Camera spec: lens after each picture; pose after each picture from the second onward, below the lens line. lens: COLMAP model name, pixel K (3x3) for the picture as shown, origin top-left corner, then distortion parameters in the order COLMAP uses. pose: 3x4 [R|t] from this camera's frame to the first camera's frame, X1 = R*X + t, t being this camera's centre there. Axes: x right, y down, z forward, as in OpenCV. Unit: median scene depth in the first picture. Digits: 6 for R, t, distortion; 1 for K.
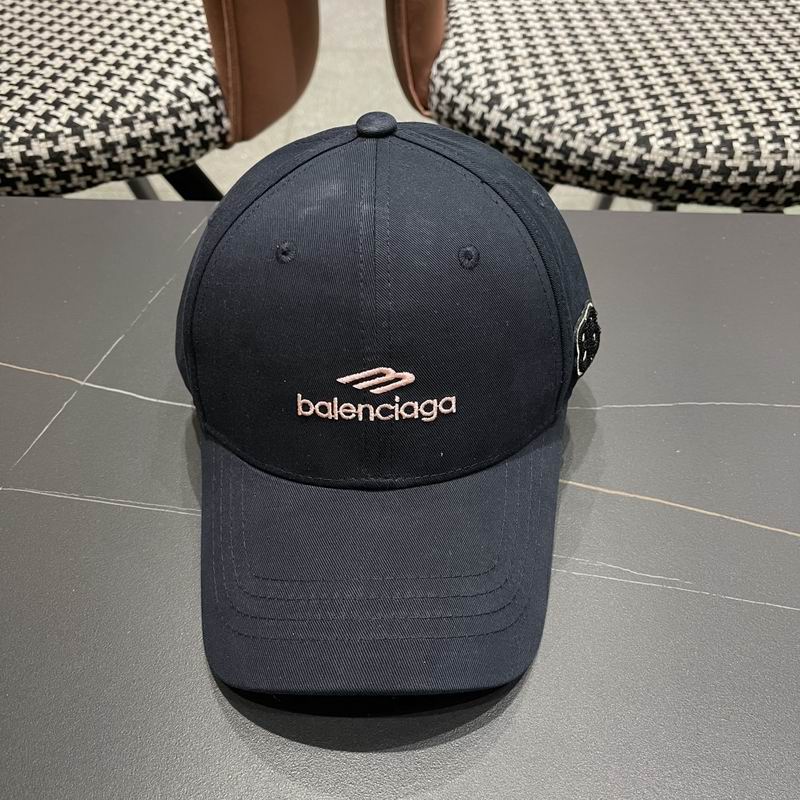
lens RADIAL K [[811.5, 0, 395.2], [0, 811.5, 407.4], [0, 0, 1]] dist [0.012591, 0.000000]
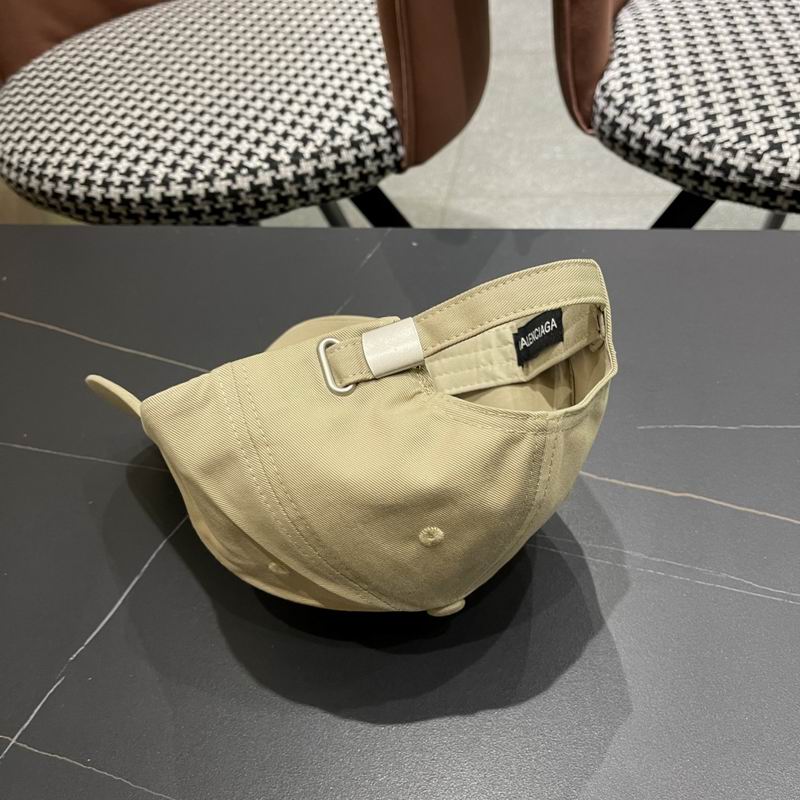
lens RADIAL K [[811.5, 0, 397.0], [0, 811.5, 401.6], [0, 0, 1]] dist [0.012591, 0.000000]
pose [[0.977905, 0.028625, -0.207080, 0.025930], [-0.027480, 0.999587, 0.008406, -0.020105], [0.207235, -0.002530, 0.978288, -0.083729]]
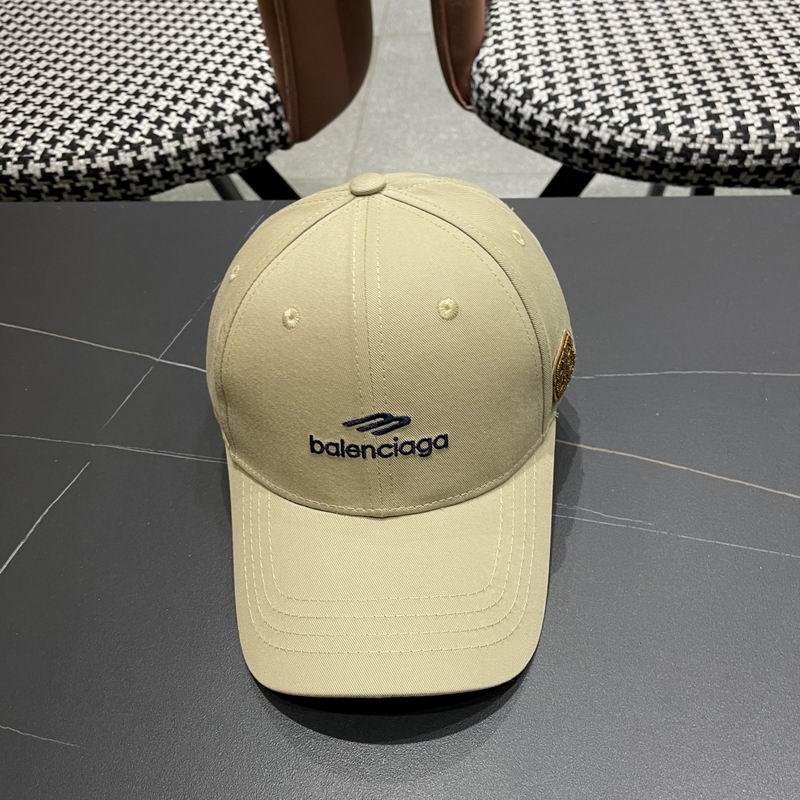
lens RADIAL K [[811.5, 0, 396.0], [0, 811.5, 412.6], [0, 0, 1]] dist [0.012591, 0.000000]
pose [[0.993714, -0.002782, -0.111911, 0.070921], [0.006740, 0.999365, 0.035002, 0.005912], [0.111742, -0.035536, 0.993102, -0.113206]]
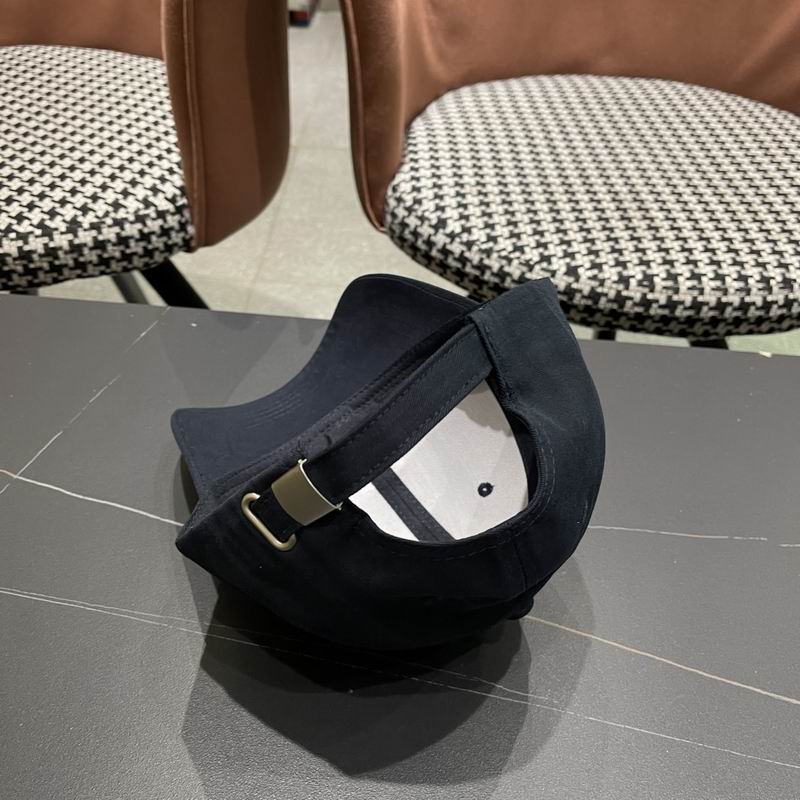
lens RADIAL K [[811.5, 0, 391.9], [0, 811.5, 417.3], [0, 0, 1]] dist [0.012591, 0.000000]
pose [[0.998519, 0.054024, 0.006476, 0.066559], [-0.053299, 0.995100, -0.083276, -0.030747], [-0.010944, 0.082808, 0.996505, -0.051038]]
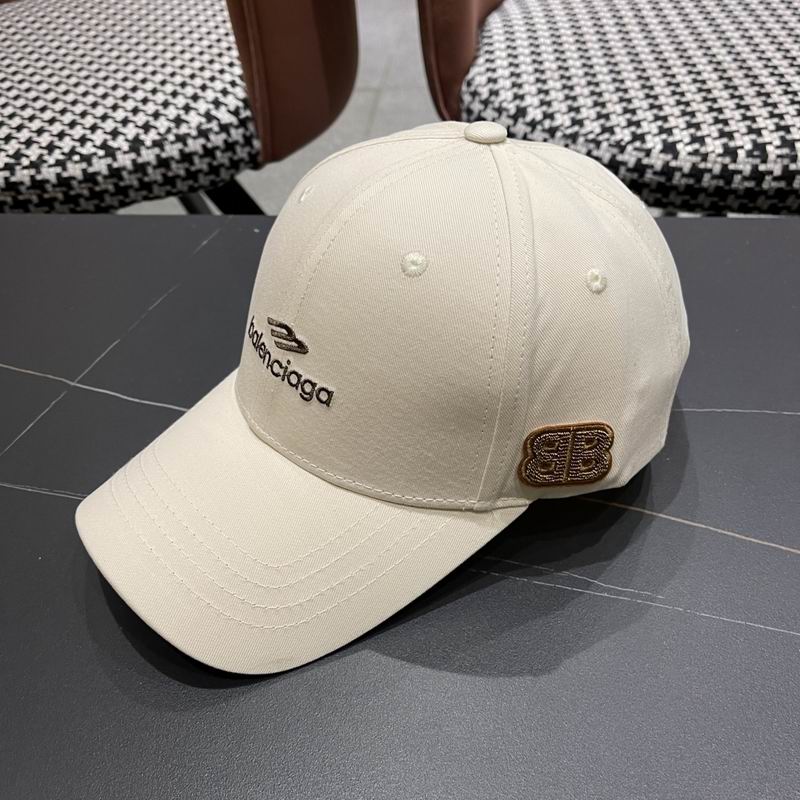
lens RADIAL K [[811.5, 0, 396.5], [0, 811.5, 400.5], [0, 0, 1]] dist [0.012591, 0.000000]
pose [[0.993158, 0.009934, -0.116354, 0.094595], [-0.016500, 0.998316, -0.055609, 0.028235], [0.115606, 0.057148, 0.991650, 0.025756]]
